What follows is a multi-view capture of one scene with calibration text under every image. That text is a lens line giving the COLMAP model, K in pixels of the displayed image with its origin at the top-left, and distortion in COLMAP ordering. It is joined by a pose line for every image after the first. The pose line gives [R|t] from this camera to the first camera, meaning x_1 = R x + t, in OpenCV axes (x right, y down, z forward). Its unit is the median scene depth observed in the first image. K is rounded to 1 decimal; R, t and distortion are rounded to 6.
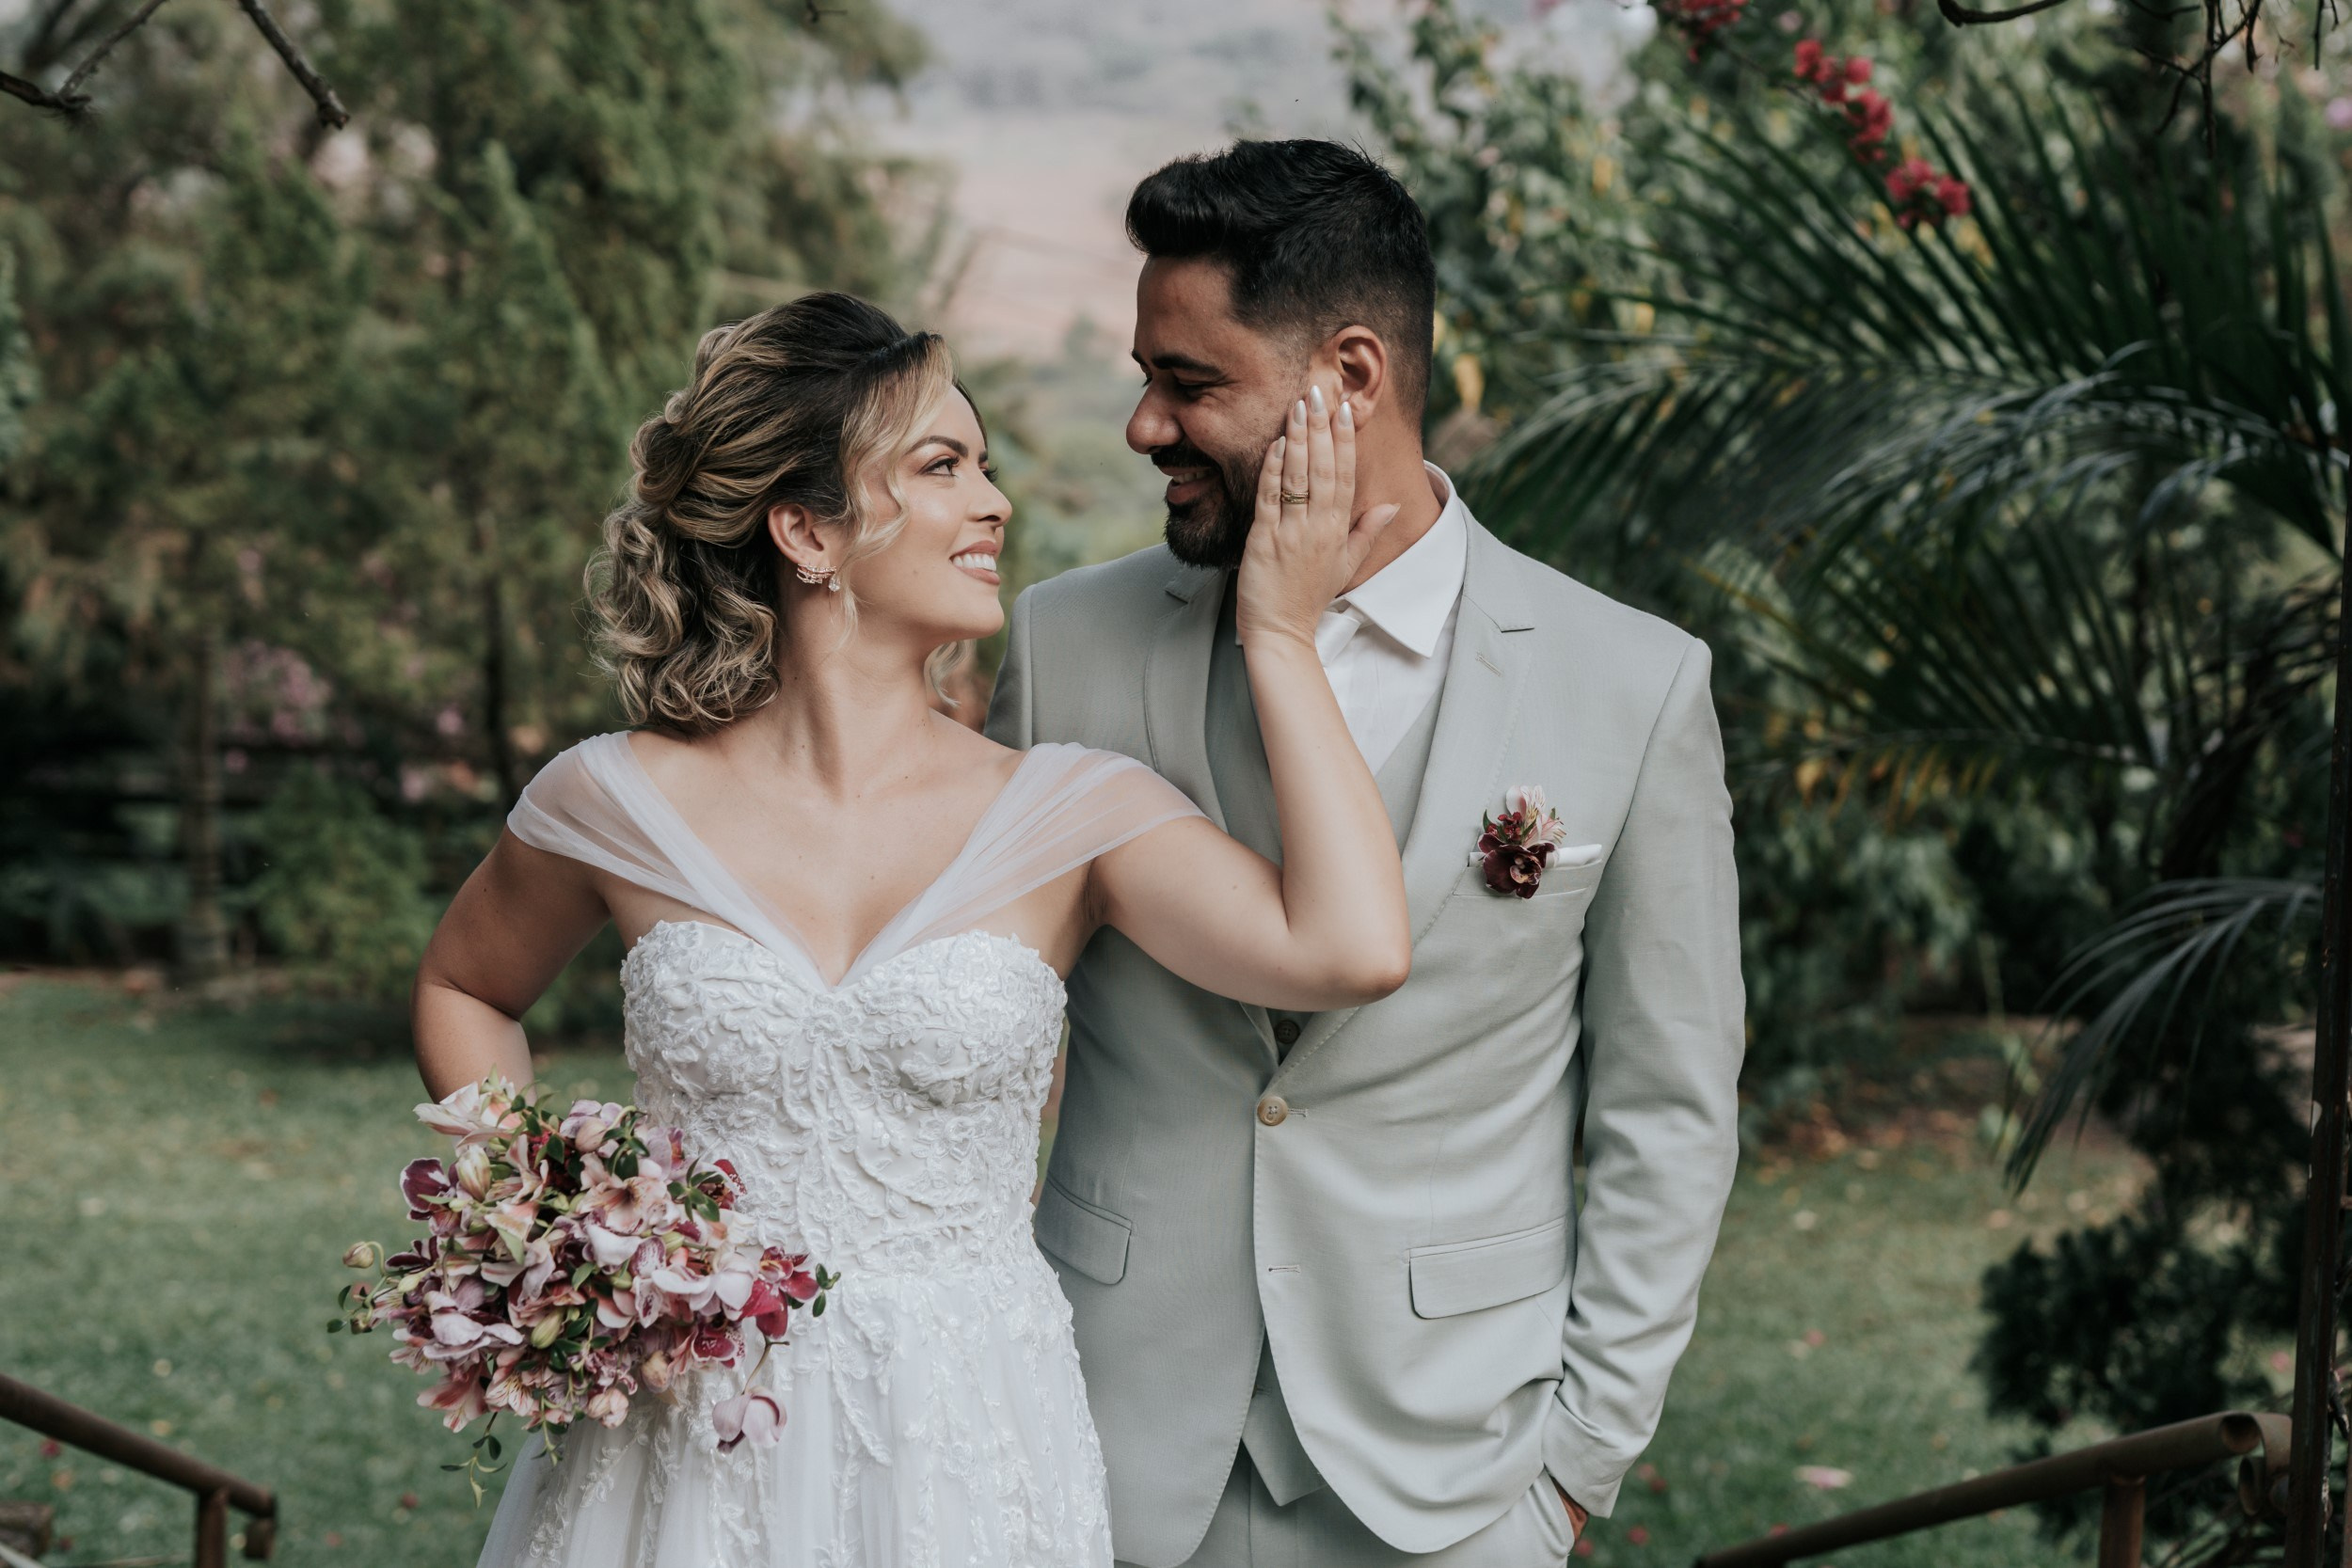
lens RADIAL K [[3478.5, 0, 1176.0], [0, 3478.5, 784.0], [0, 0, 1]] dist [-0.028322, -0.013367]
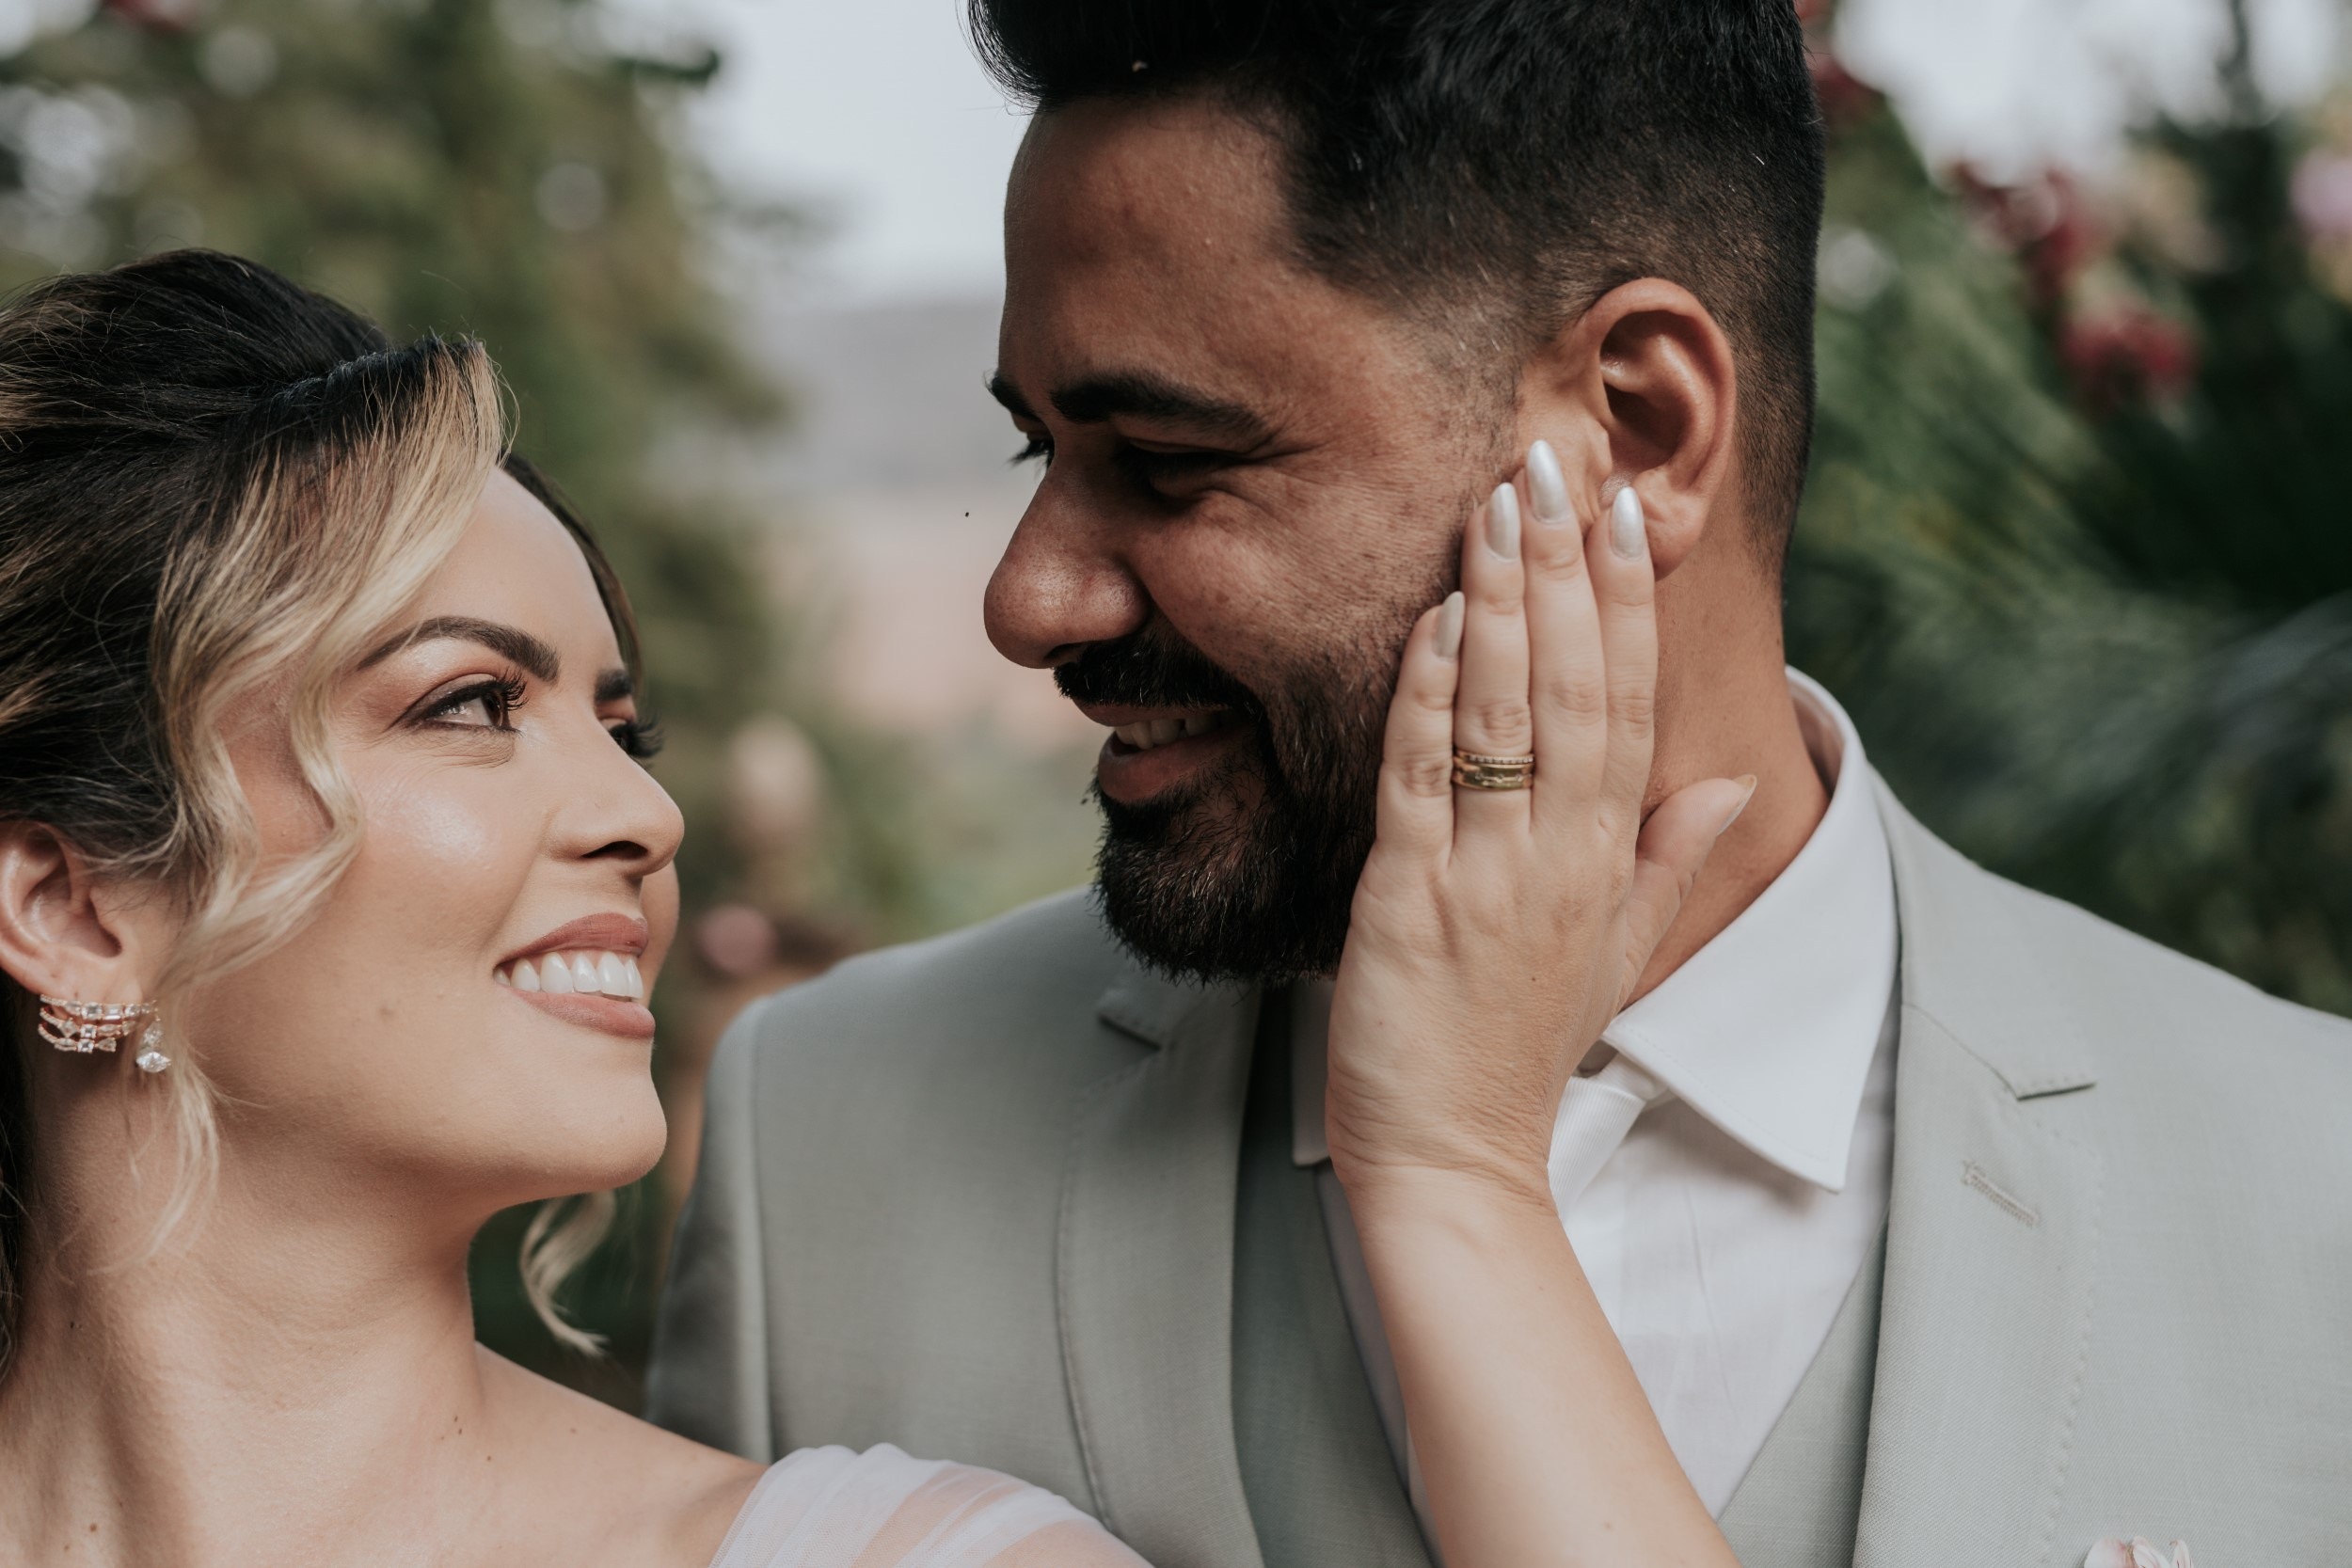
lens RADIAL K [[3478.5, 0, 1176.0], [0, 3478.5, 784.0], [0, 0, 1]] dist [-0.028322, -0.013367]
pose [[0.999756, -0.022037, -0.001375, 0.003483], [0.021841, 0.996166, -0.084708, -0.052494], [0.003237, 0.084657, 0.996405, 0.654486]]
